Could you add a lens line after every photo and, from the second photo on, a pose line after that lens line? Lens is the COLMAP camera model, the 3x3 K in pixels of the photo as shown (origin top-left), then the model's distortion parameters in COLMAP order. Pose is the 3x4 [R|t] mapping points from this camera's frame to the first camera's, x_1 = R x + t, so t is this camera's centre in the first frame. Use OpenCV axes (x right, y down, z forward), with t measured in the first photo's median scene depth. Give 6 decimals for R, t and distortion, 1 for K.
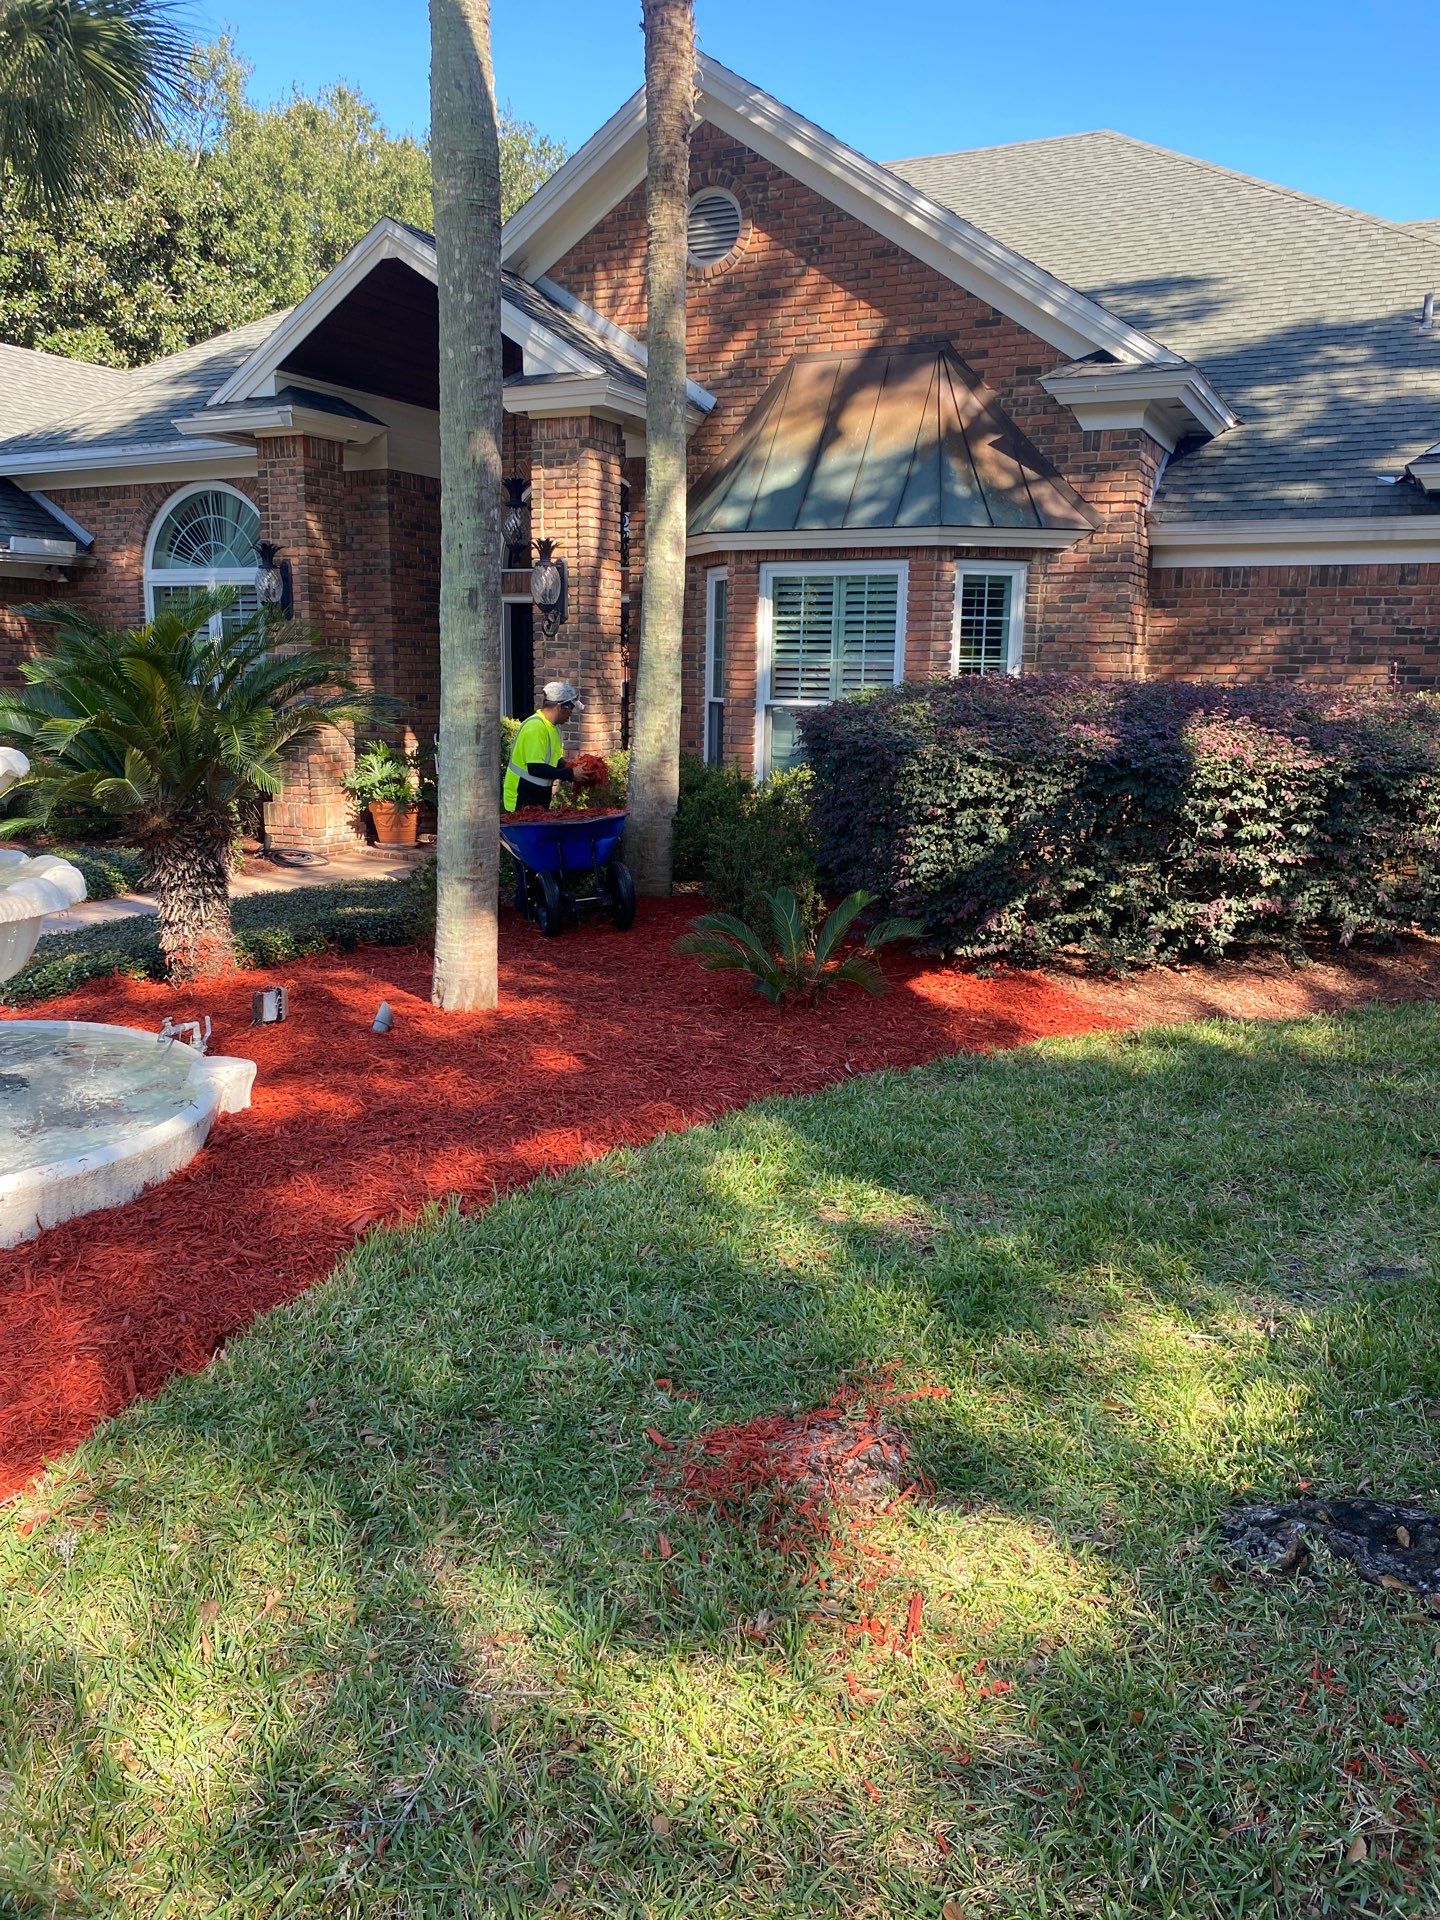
lens RADIAL K [[1402.3, 0, 720.0], [0, 1402.3, 960.0], [0, 0, 1]] dist [-0.006390, -0.004381]
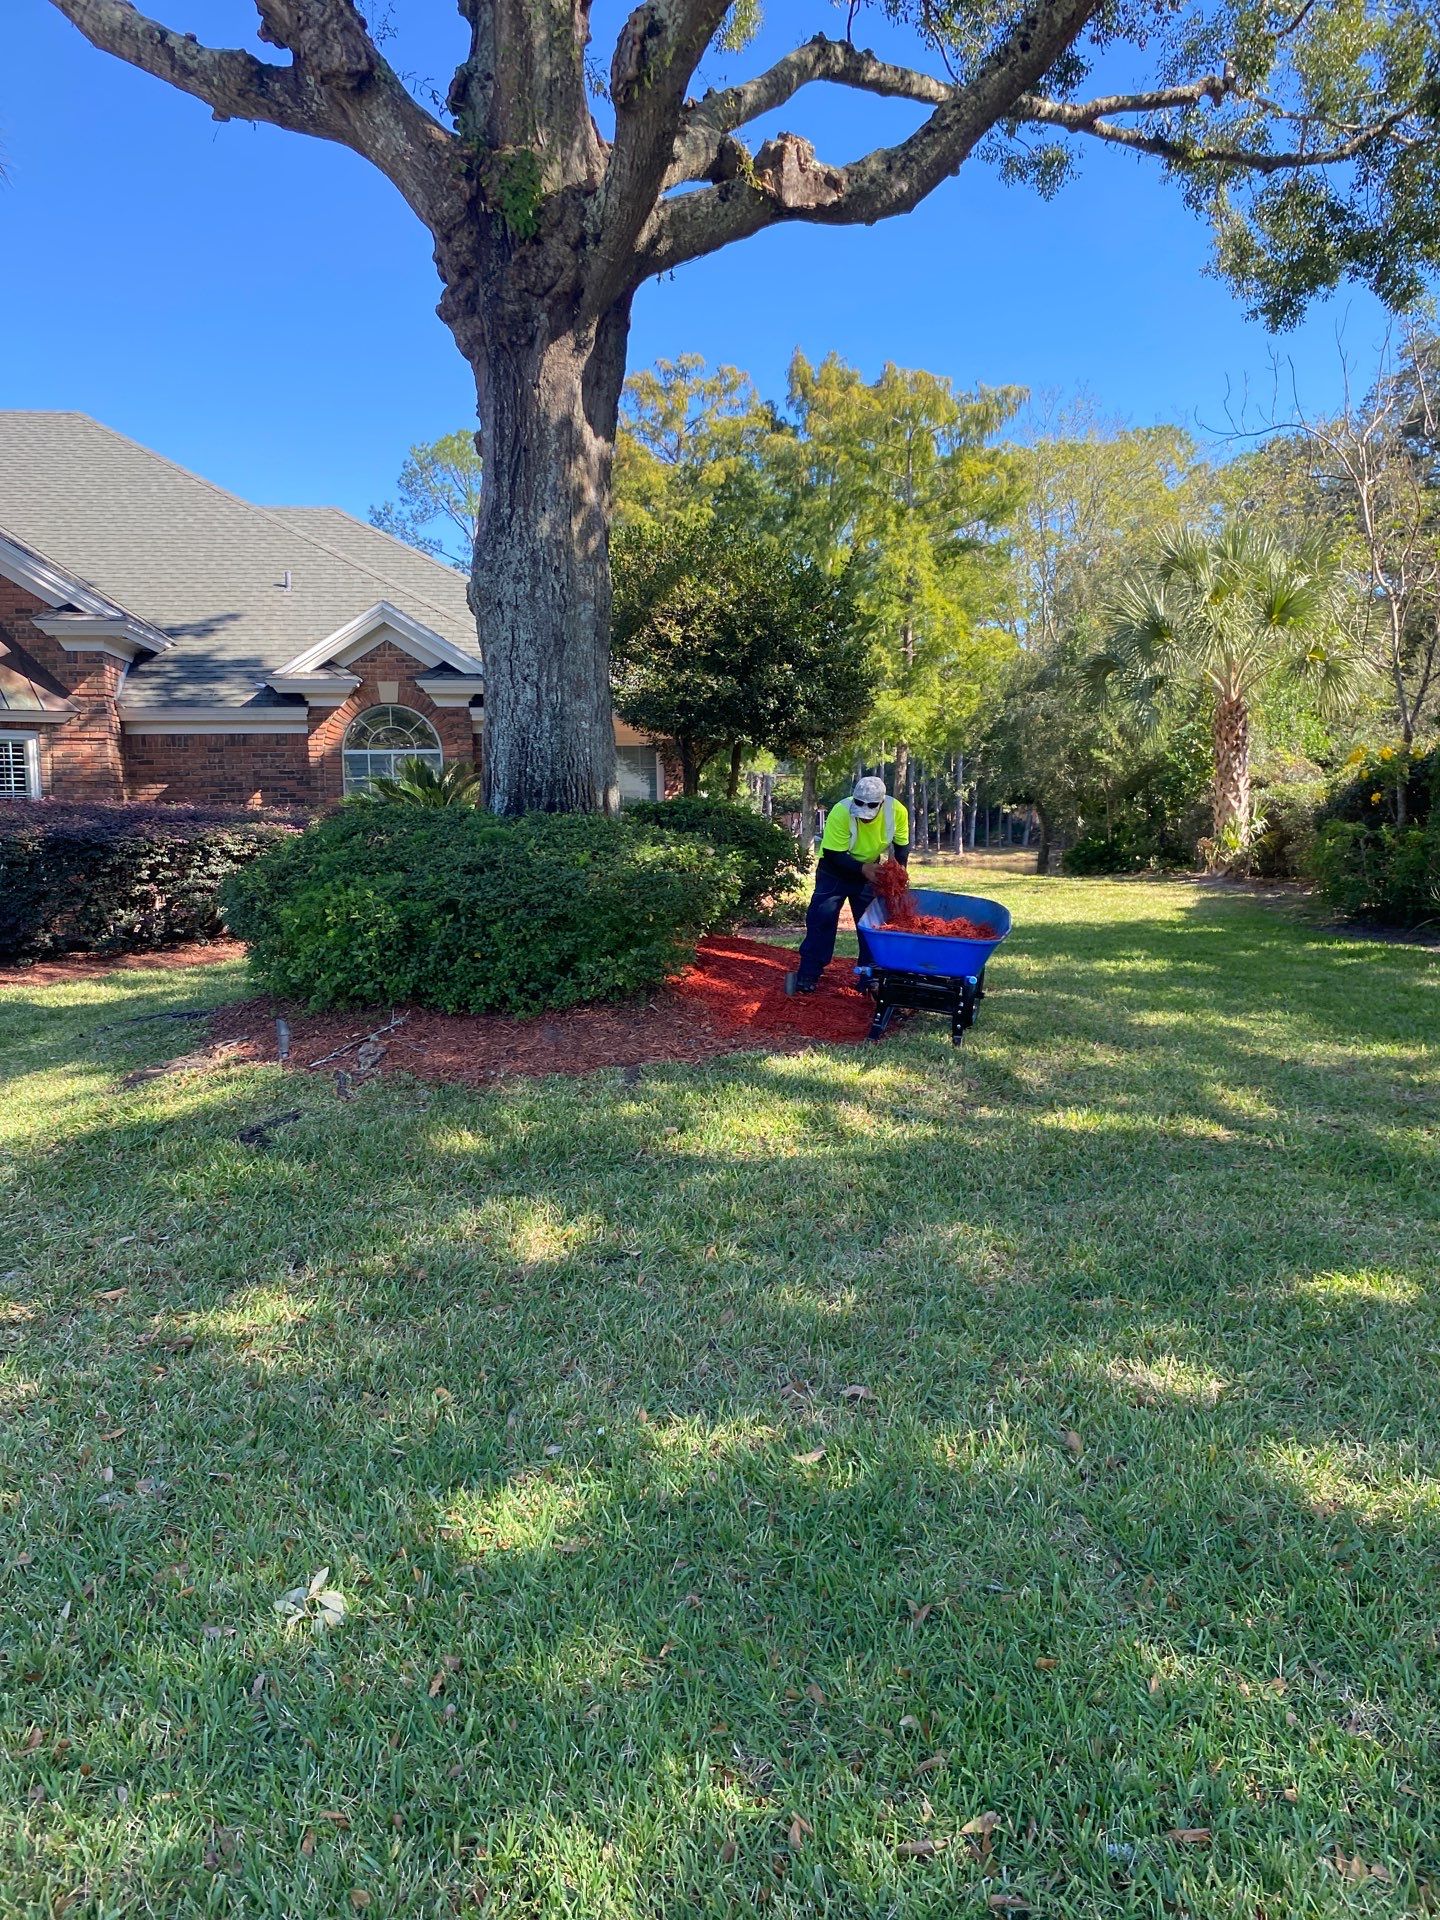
lens RADIAL K [[1402.3, 0, 720.0], [0, 1402.3, 960.0], [0, 0, 1]] dist [-0.006390, -0.004381]
pose [[0.811108, -0.086171, 0.578514, -0.083040], [0.141521, 0.988612, -0.051165, 0.148482], [-0.567517, 0.123372, 0.814066, -0.639401]]
